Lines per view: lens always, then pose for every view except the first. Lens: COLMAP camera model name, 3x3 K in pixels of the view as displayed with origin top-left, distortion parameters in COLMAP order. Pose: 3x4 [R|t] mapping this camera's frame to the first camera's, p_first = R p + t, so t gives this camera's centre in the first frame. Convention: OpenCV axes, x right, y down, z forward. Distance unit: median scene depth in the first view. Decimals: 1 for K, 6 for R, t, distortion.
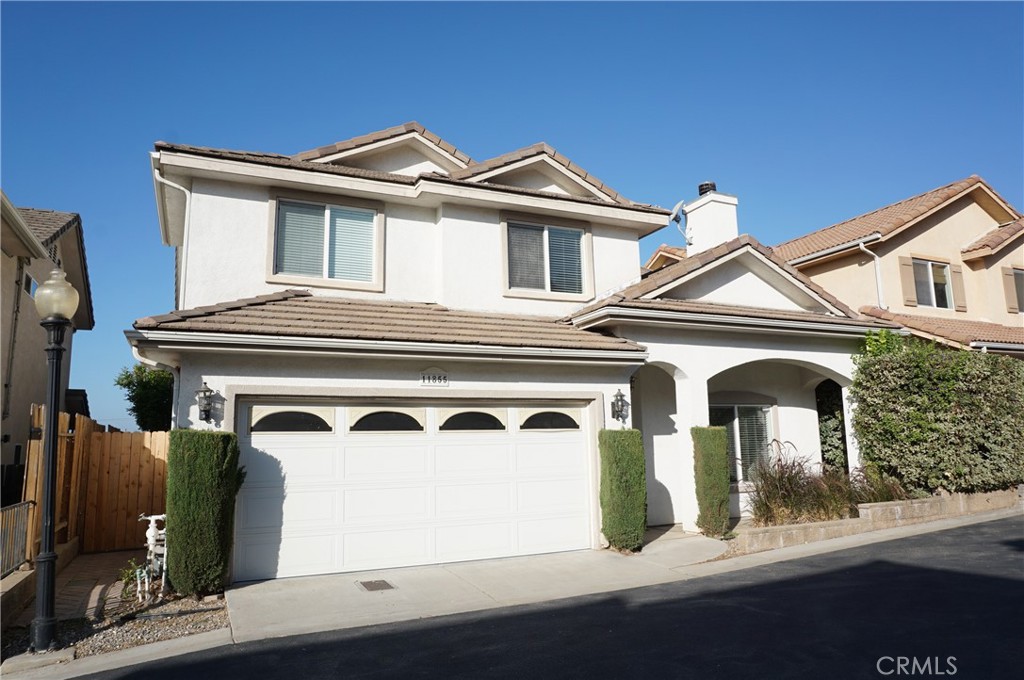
lens RADIAL K [[680.7, 0, 512.0], [0, 680.7, 340.0], [0, 0, 1]] dist [0.010096, 0.000465]
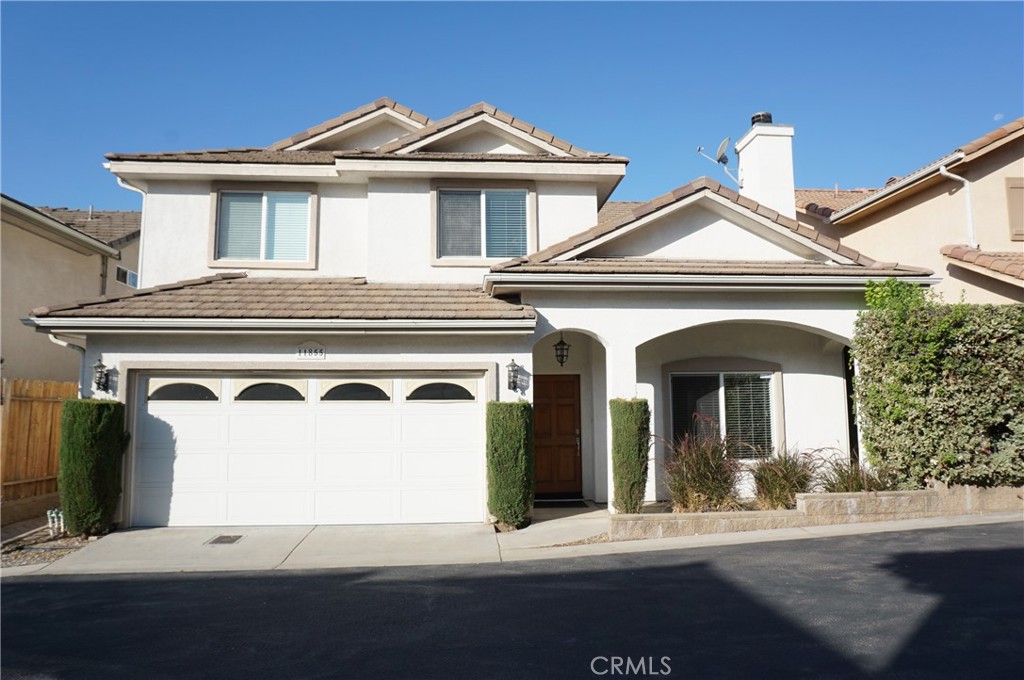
lens RADIAL K [[680.7, 0, 512.0], [0, 680.7, 340.0], [0, 0, 1]] dist [0.010096, 0.000465]
pose [[0.935535, -0.018434, -0.352752, 0.469772], [0.039359, 0.997859, 0.052237, -0.003666], [0.351034, -0.062753, 0.934258, 0.106360]]
